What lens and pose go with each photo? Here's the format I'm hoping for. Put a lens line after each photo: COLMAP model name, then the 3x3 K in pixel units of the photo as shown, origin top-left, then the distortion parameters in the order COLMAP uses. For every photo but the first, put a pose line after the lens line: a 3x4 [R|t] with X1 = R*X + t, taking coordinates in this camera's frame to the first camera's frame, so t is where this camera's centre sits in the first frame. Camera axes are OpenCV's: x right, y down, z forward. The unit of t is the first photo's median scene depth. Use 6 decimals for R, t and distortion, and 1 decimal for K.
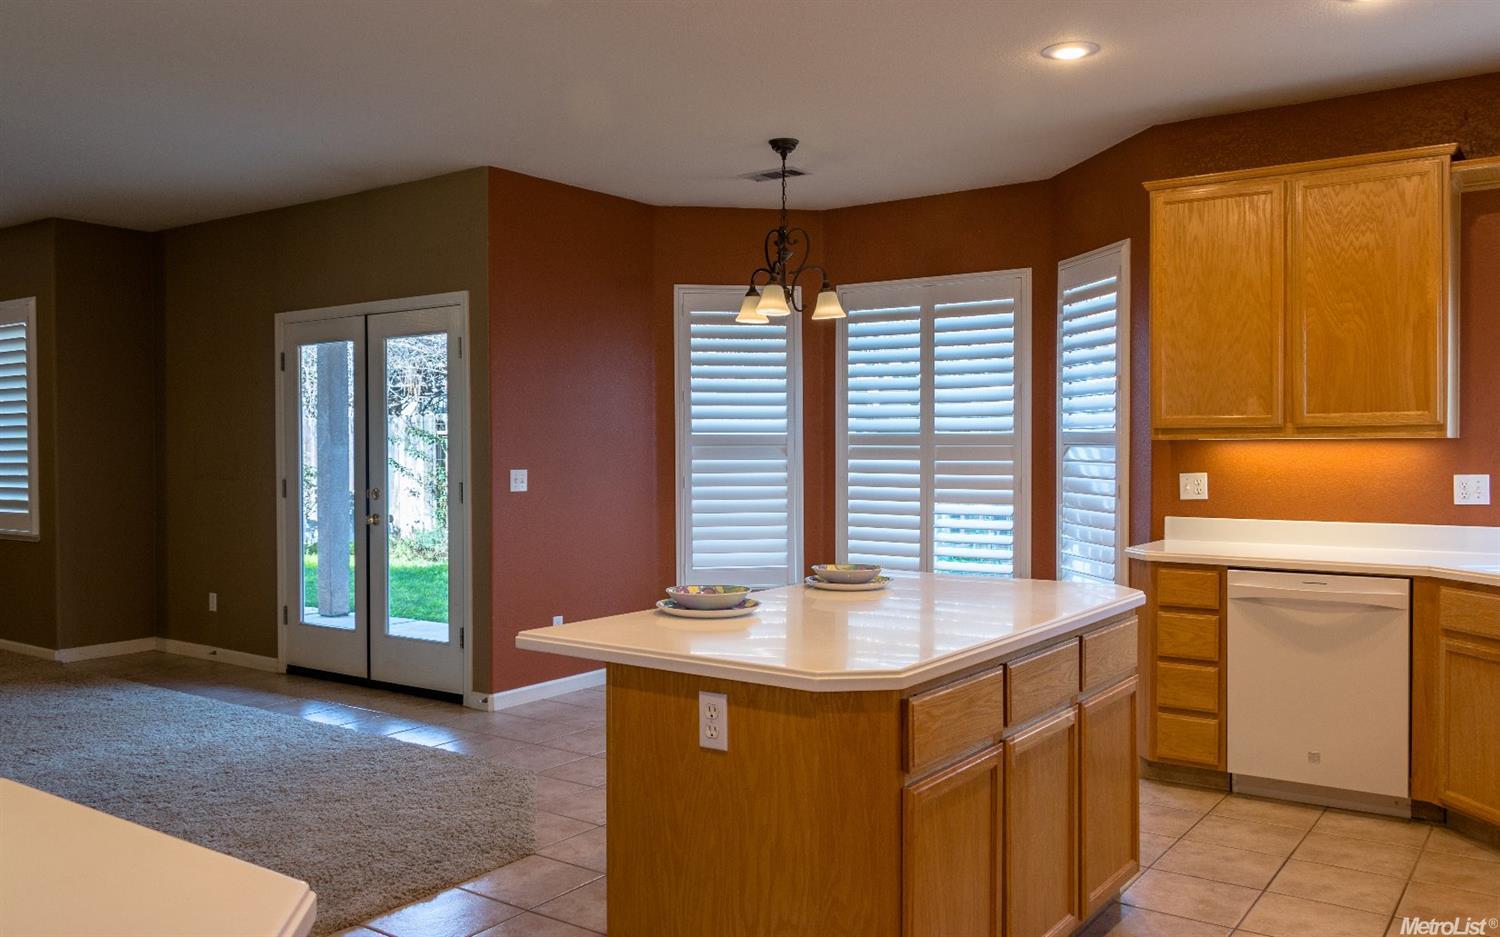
lens RADIAL K [[1191.3, 0, 750.2], [0, 1191.3, 471.8], [0, 0, 1]] dist [-0.012815, 0.007201]
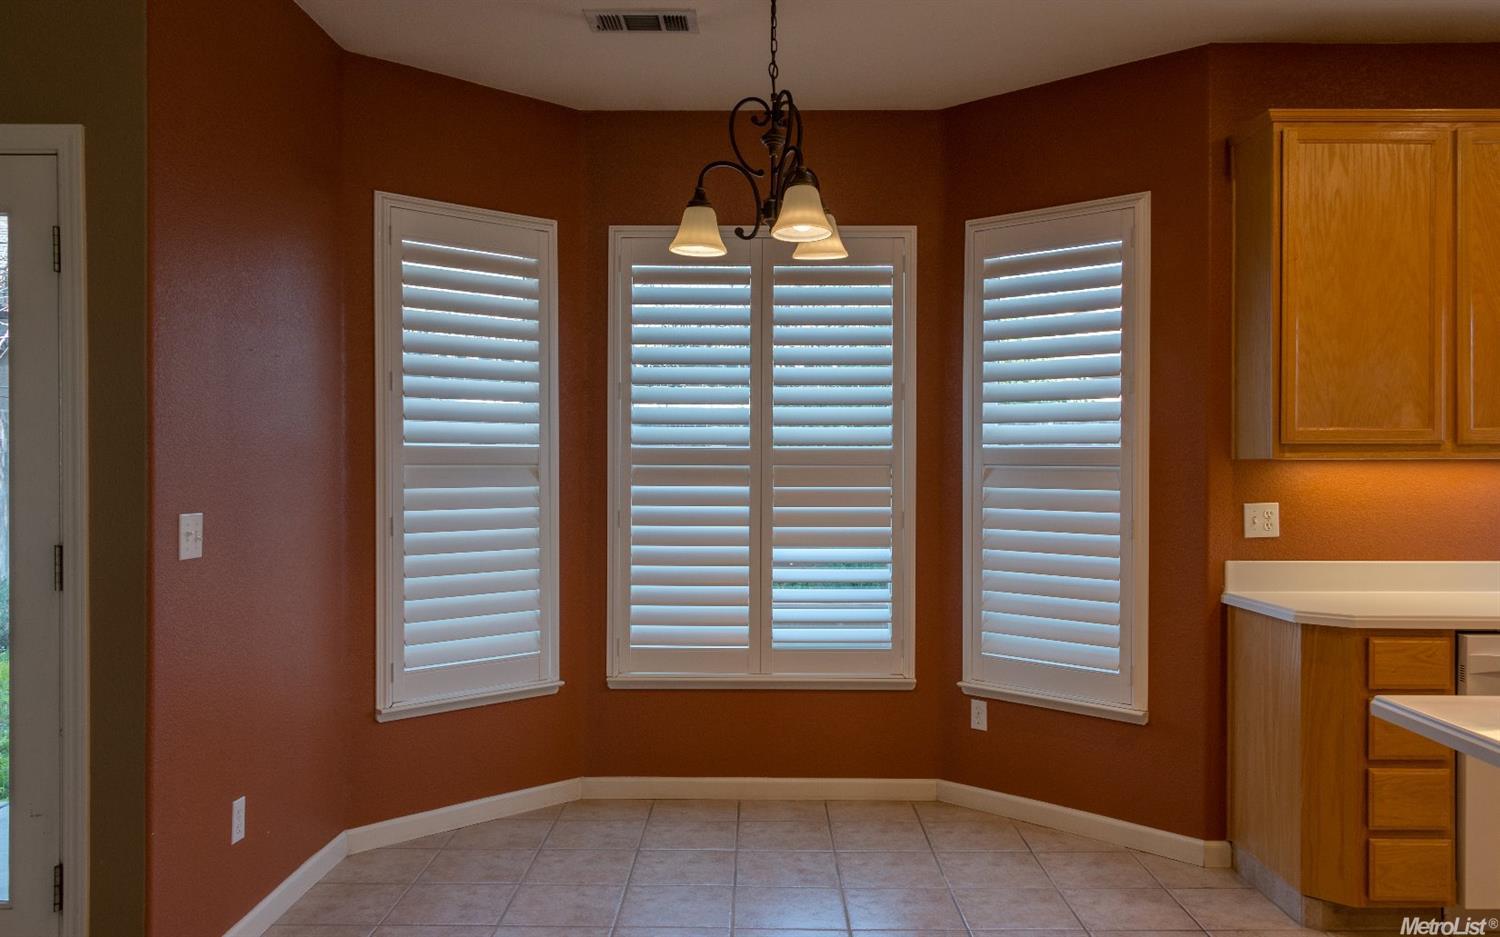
lens RADIAL K [[1191.3, 0, 753.6], [0, 1191.3, 467.0], [0, 0, 1]] dist [-0.012815, 0.007201]
pose [[0.819043, 0.000913, 0.573732, -0.307483], [0.009465, 0.999841, -0.015104, -0.012320], [-0.573654, 0.017801, 0.818904, 0.513190]]
